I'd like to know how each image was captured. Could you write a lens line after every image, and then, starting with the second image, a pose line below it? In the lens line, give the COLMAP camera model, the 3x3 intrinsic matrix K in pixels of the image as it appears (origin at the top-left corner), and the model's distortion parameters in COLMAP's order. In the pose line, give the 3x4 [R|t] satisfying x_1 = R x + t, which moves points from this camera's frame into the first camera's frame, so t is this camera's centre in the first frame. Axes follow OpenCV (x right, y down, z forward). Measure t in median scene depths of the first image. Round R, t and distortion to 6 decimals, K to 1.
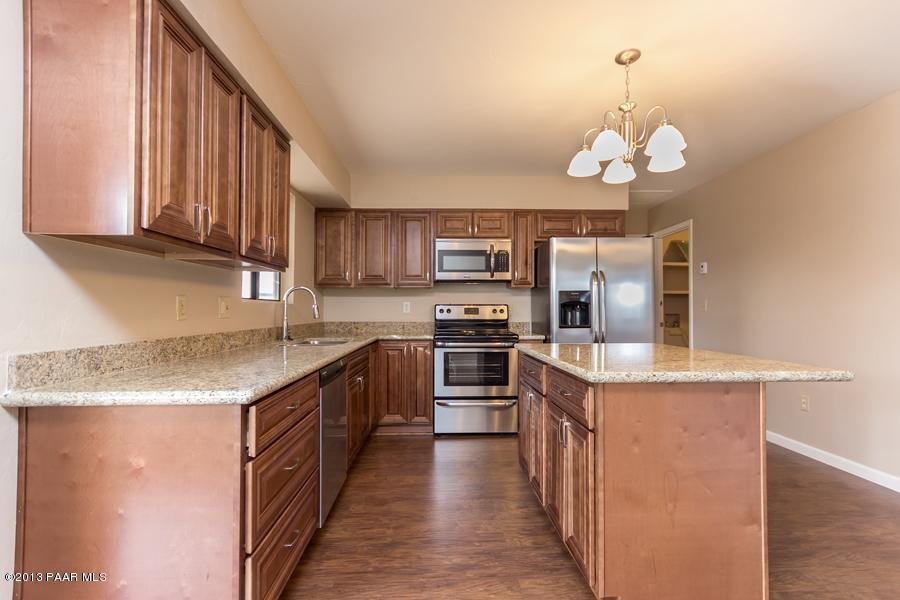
lens RADIAL K [[417.3, 0, 454.8], [0, 417.3, 304.9], [0, 0, 1]] dist [0.003453, 0.000353]
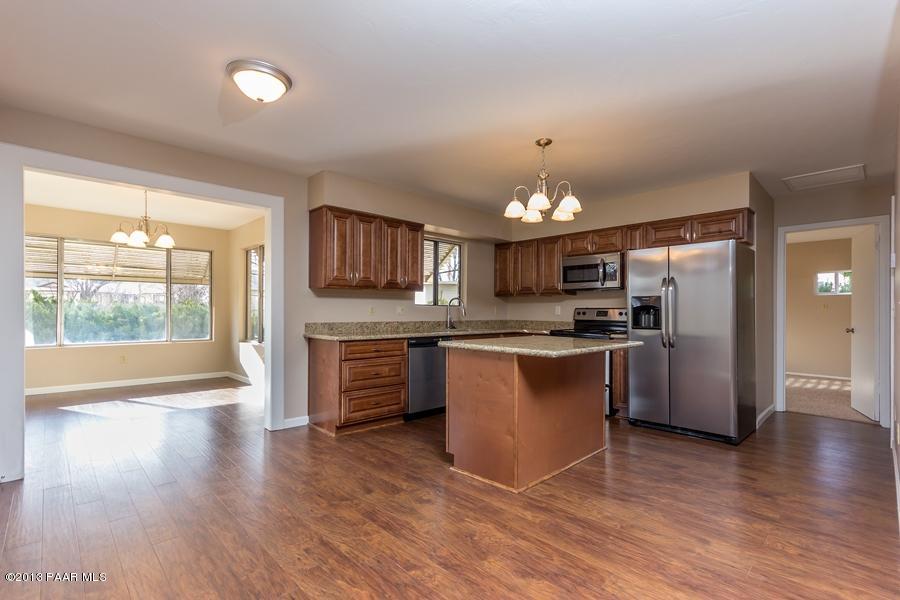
lens RADIAL K [[404.1, 0, 449.6], [0, 404.1, 317.6], [0, 0, 1]] dist [0.001472, 0.000379]
pose [[0.671577, 0.018947, -0.740692, 0.732931], [-0.000273, 0.999679, 0.025324, -0.003726], [0.740934, -0.016805, 0.671367, -0.125884]]
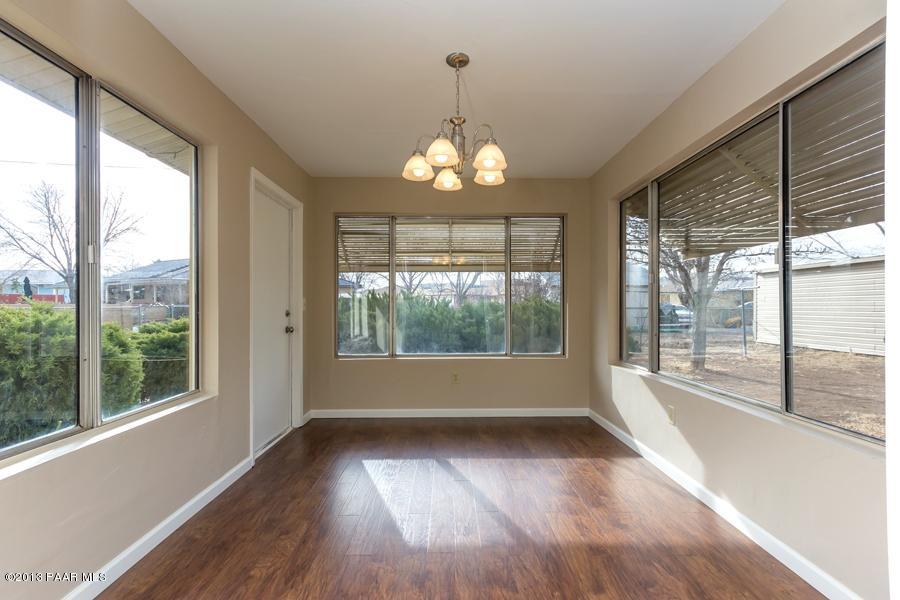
lens RADIAL K [[417.3, 0, 454.8], [0, 417.3, 304.9], [0, 0, 1]] dist [0.003453, 0.000353]
pose [[-0.029308, -0.006381, -0.999550, -0.180566], [0.013754, 0.999882, -0.006786, 0.004210], [0.999476, -0.013947, -0.029217, 0.034180]]
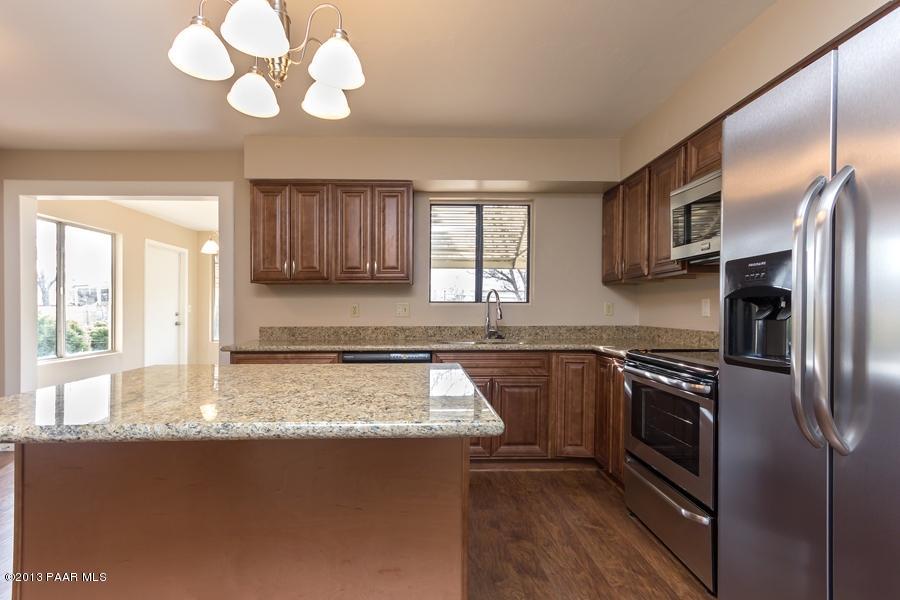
lens RADIAL K [[417.3, 0, 454.8], [0, 417.3, 304.9], [0, 0, 1]] dist [0.003453, 0.000353]
pose [[0.010688, -0.009528, -0.999897, 0.605122], [0.012427, 0.999879, -0.009395, 0.003873], [0.999866, -0.012325, 0.010805, 0.754053]]
